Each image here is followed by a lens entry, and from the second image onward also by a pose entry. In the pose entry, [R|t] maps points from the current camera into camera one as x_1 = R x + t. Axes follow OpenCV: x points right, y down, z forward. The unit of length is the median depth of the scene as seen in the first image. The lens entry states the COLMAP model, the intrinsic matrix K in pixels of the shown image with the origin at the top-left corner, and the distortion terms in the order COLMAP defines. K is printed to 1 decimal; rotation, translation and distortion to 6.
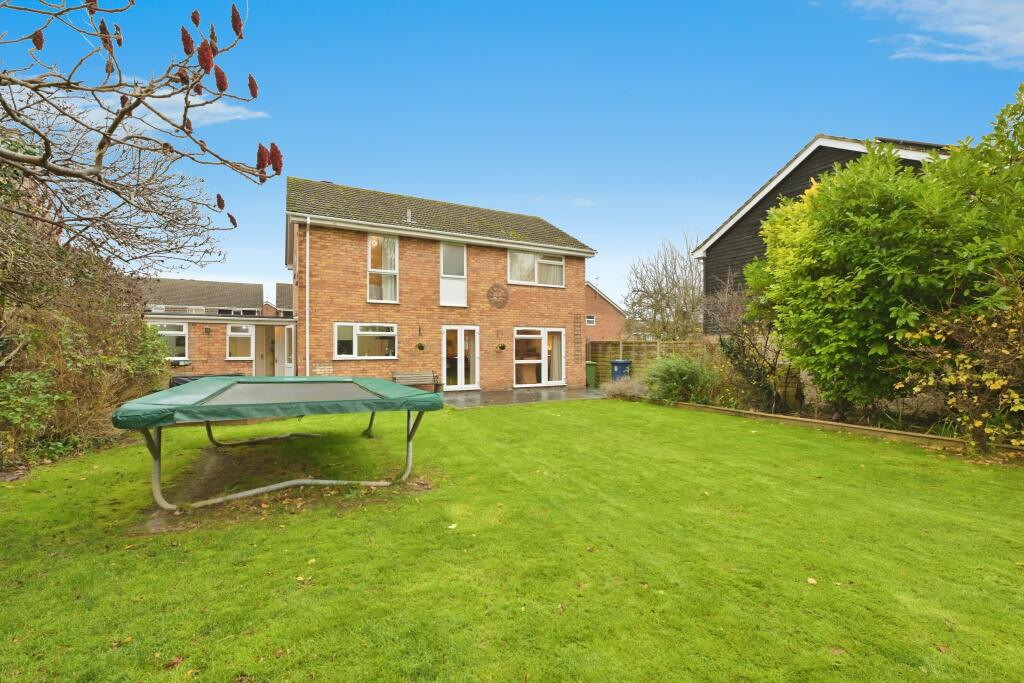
lens RADIAL K [[439.9, 0, 512.4], [0, 439.9, 338.3], [0, 0, 1]] dist [-0.003560, -0.000393]
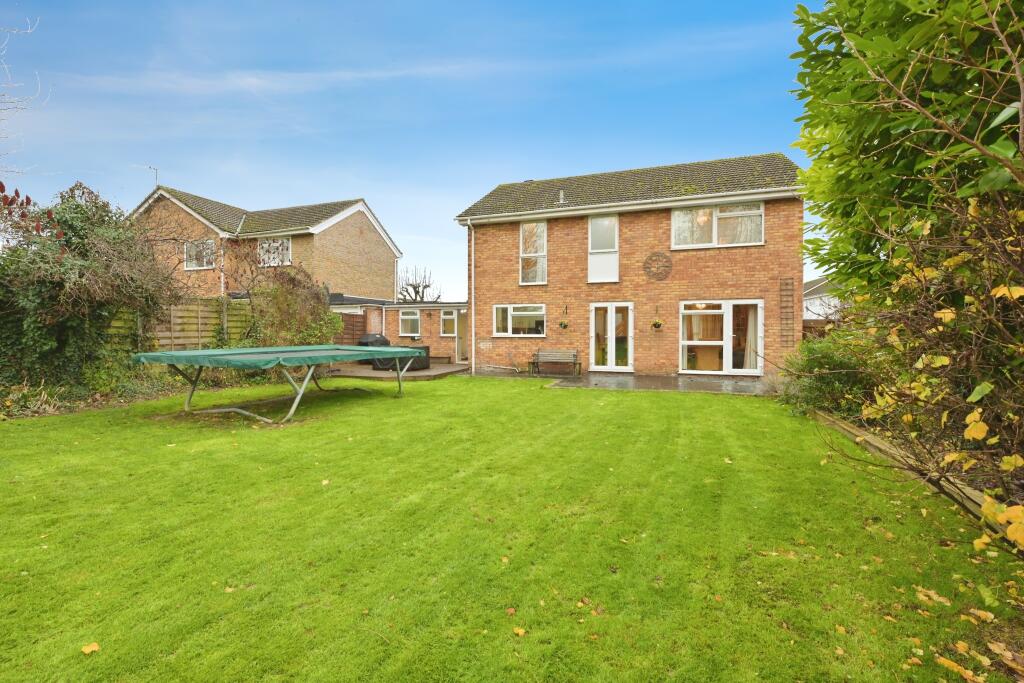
lens RADIAL K [[439.9, 0, 521.9], [0, 439.9, 328.5], [0, 0, 1]] dist [-0.003560, -0.000393]
pose [[0.688439, -0.001031, -0.725294, 0.436185], [0.019313, 0.999670, 0.016910, 0.007028], [0.725037, -0.025649, 0.688232, 0.222842]]
